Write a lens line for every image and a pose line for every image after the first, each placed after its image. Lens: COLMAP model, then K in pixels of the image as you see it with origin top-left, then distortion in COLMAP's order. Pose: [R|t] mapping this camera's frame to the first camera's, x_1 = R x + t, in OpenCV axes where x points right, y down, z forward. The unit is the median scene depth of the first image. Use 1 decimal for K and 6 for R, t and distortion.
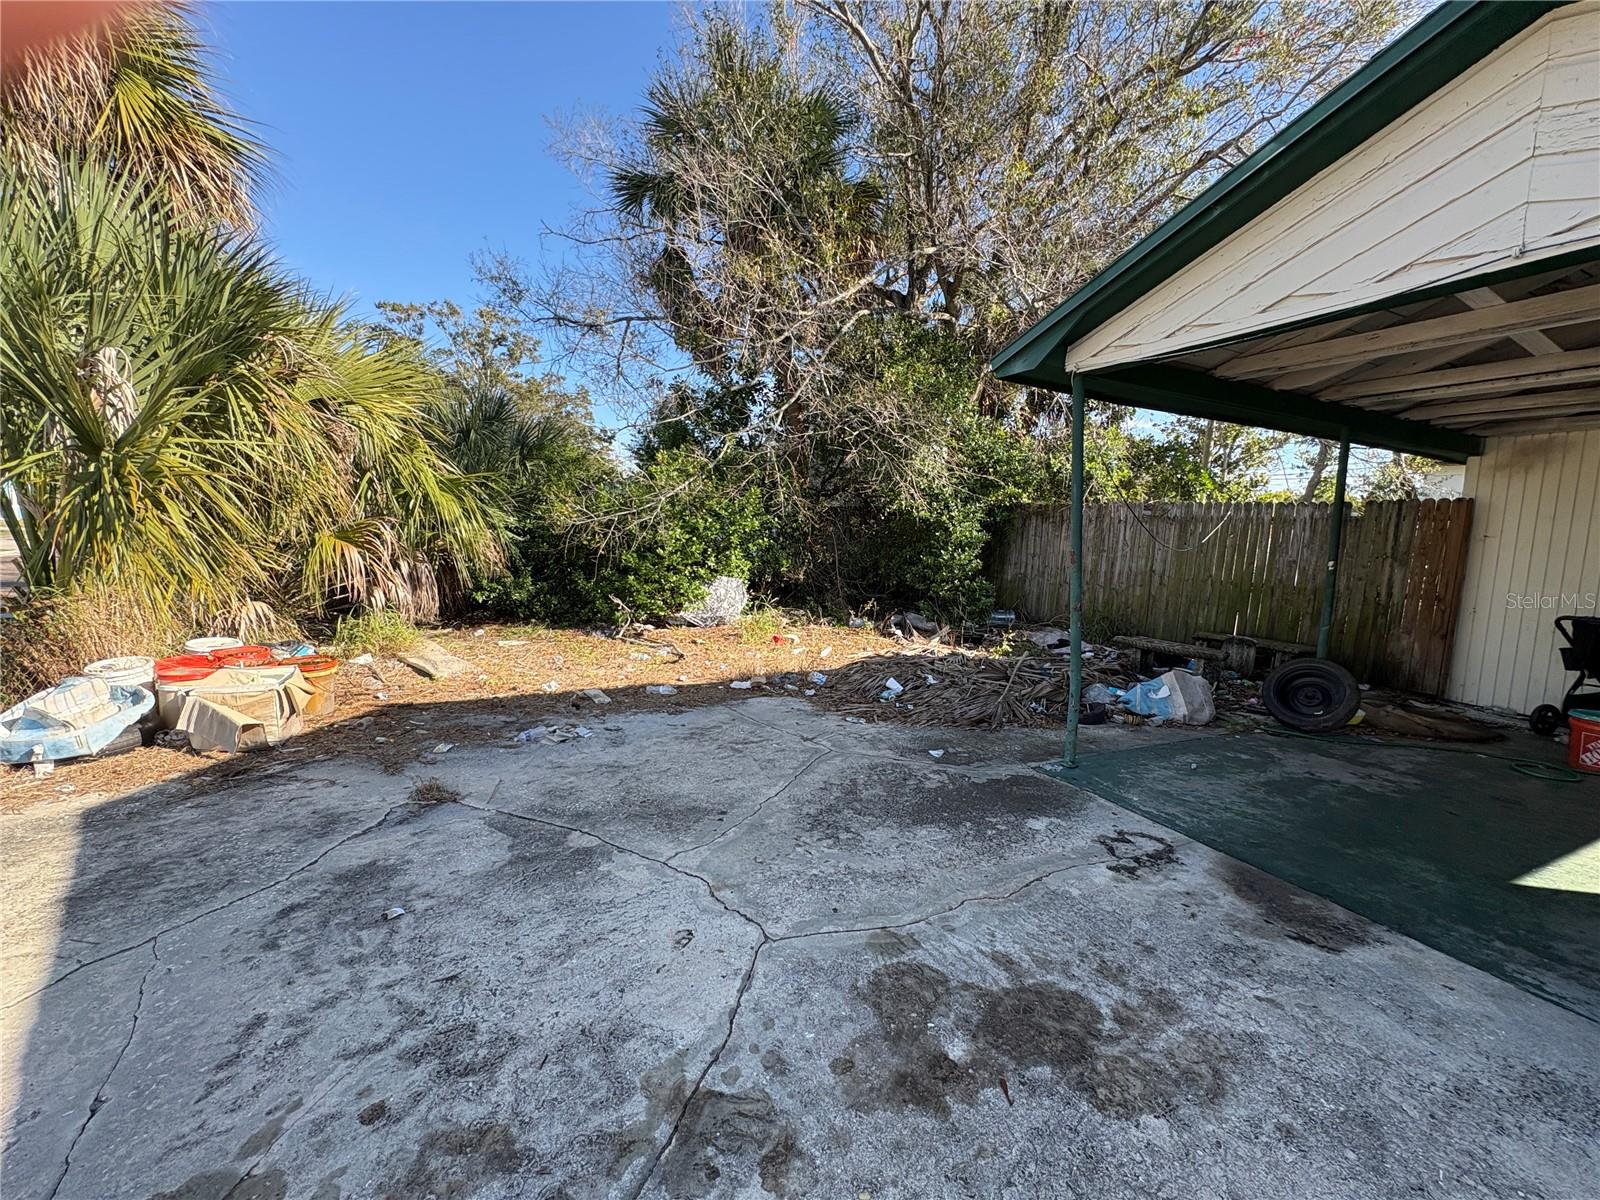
lens RADIAL K [[647.2, 0, 800.0], [0, 647.2, 600.0], [0, 0, 1]] dist [0.000239, -0.000086]
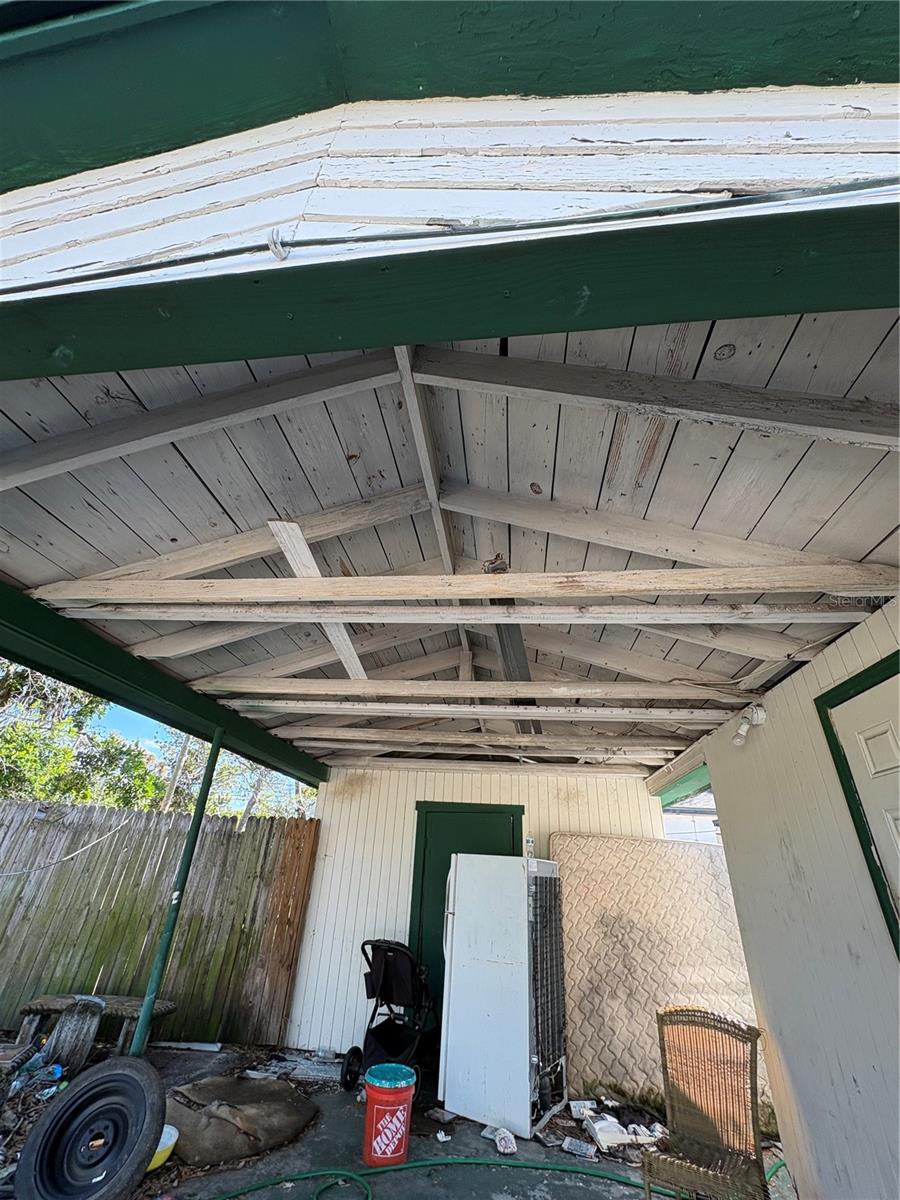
lens RADIAL K [[485.4, 0, 450.0], [0, 485.4, 600.0], [0, 0, 1]] dist [0.000239, -0.000086]
pose [[0.536849, 0.397194, 0.744332, 0.338009], [0.059356, 0.862278, -0.502944, -0.040899], [-0.841588, 0.314186, 0.439338, 0.275837]]
